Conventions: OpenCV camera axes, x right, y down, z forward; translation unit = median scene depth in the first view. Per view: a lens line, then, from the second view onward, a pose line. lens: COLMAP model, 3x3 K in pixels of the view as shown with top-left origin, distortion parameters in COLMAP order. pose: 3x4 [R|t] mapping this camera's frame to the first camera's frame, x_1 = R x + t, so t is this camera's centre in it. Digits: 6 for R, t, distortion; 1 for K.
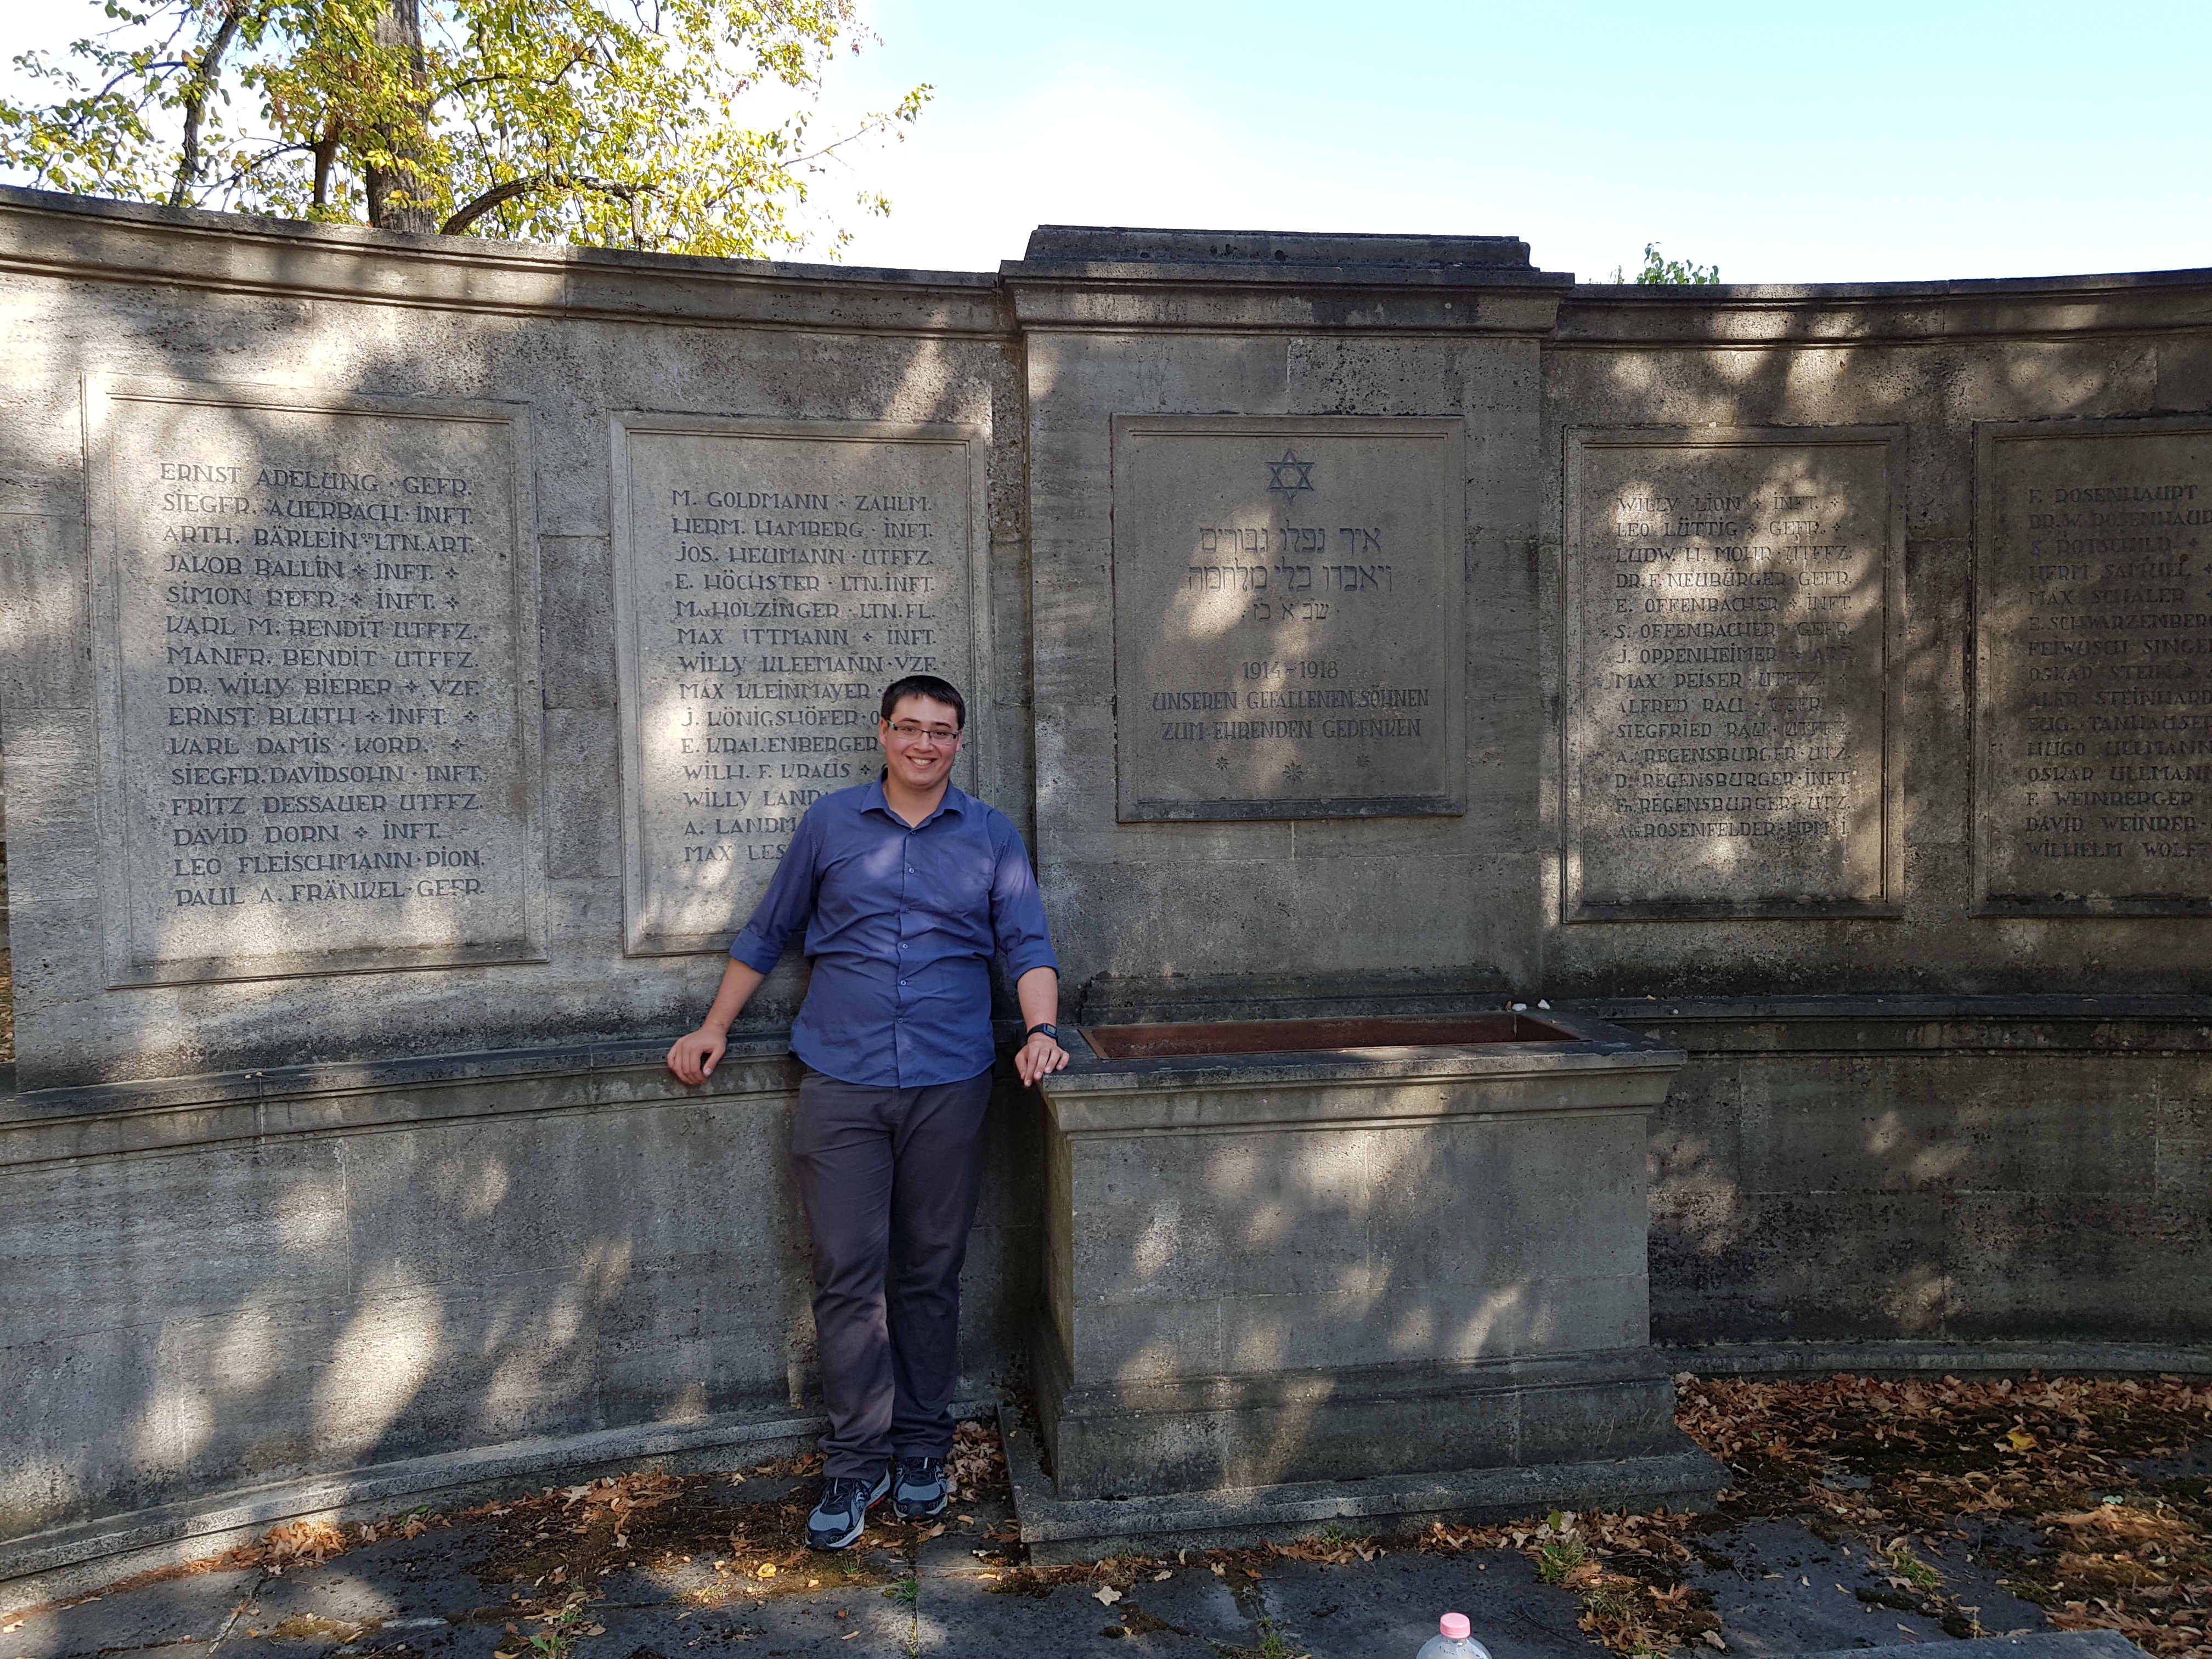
lens RADIAL K [[1695.1, 0, 1119.0], [0, 1695.1, 835.8], [0, 0, 1]] dist [0.071530, -0.110180]
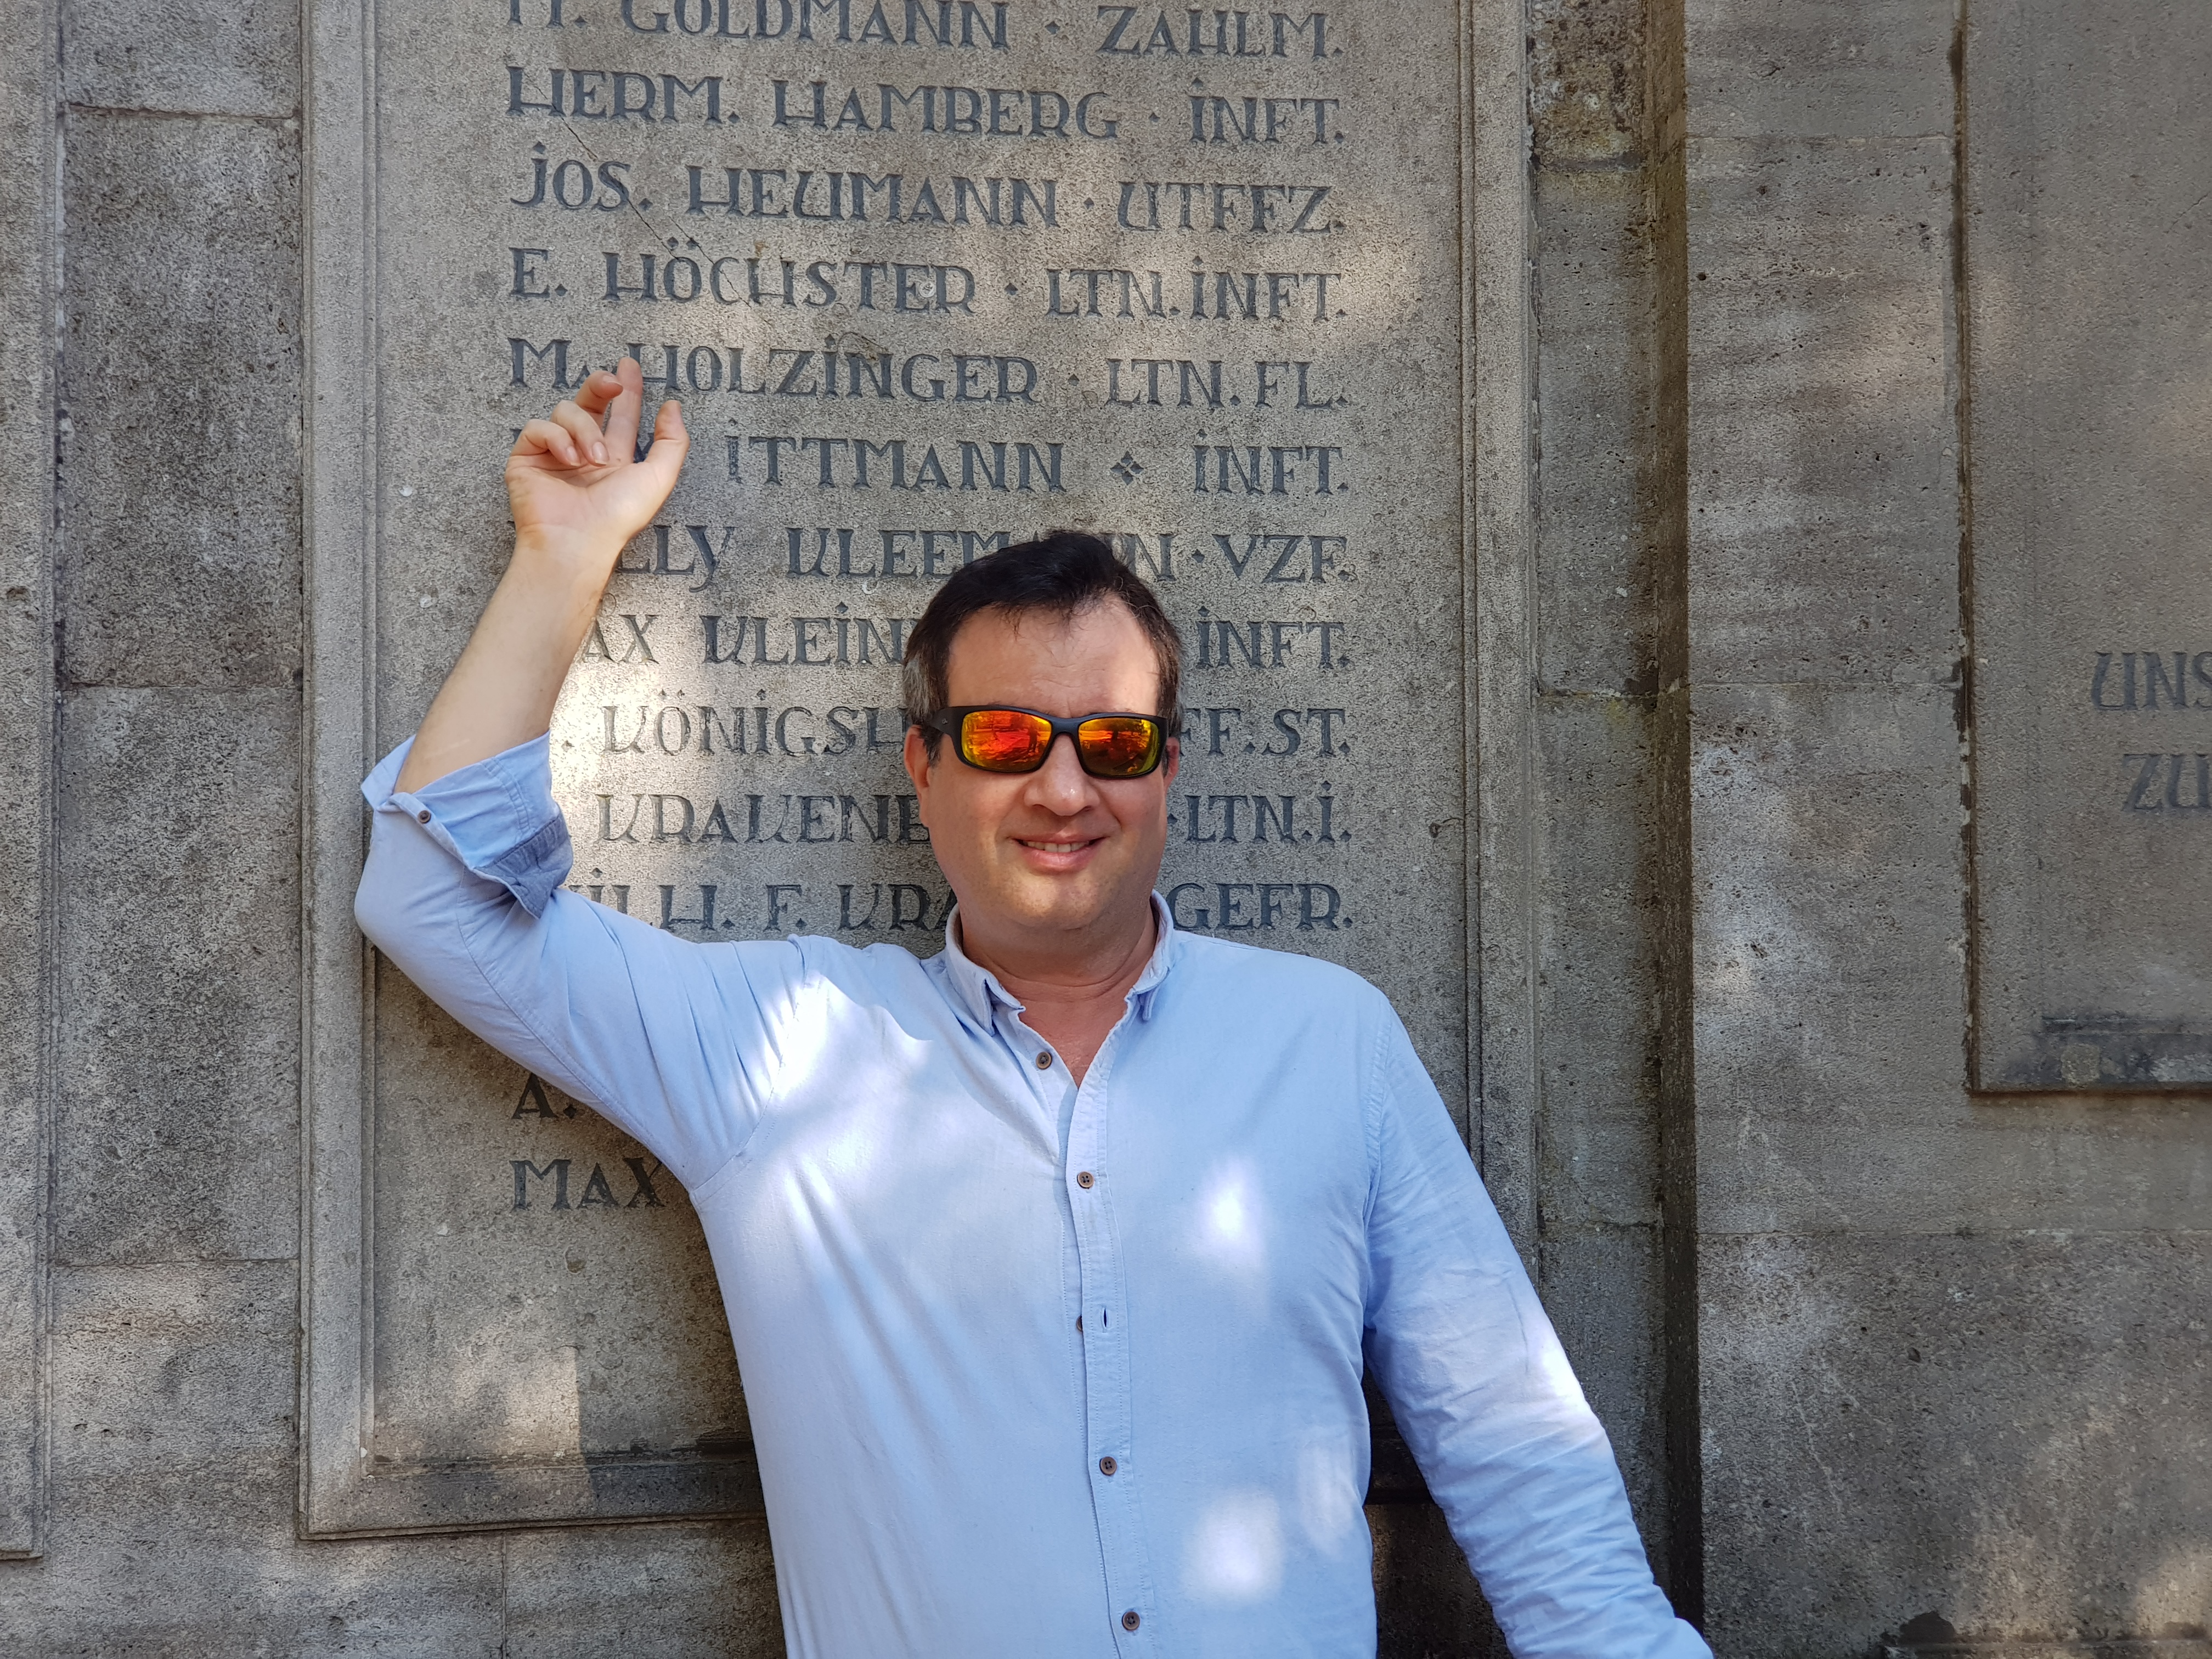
lens RADIAL K [[3281.1, 0, 1132.9], [0, 3281.1, 836.7], [0, 0, 1]] dist [0.063950, 0.000000]
pose [[0.997424, 0.006202, -0.071464, -0.106249], [-0.012068, 0.996563, -0.081956, -0.003699], [0.070710, 0.082607, 0.994071, 0.429088]]
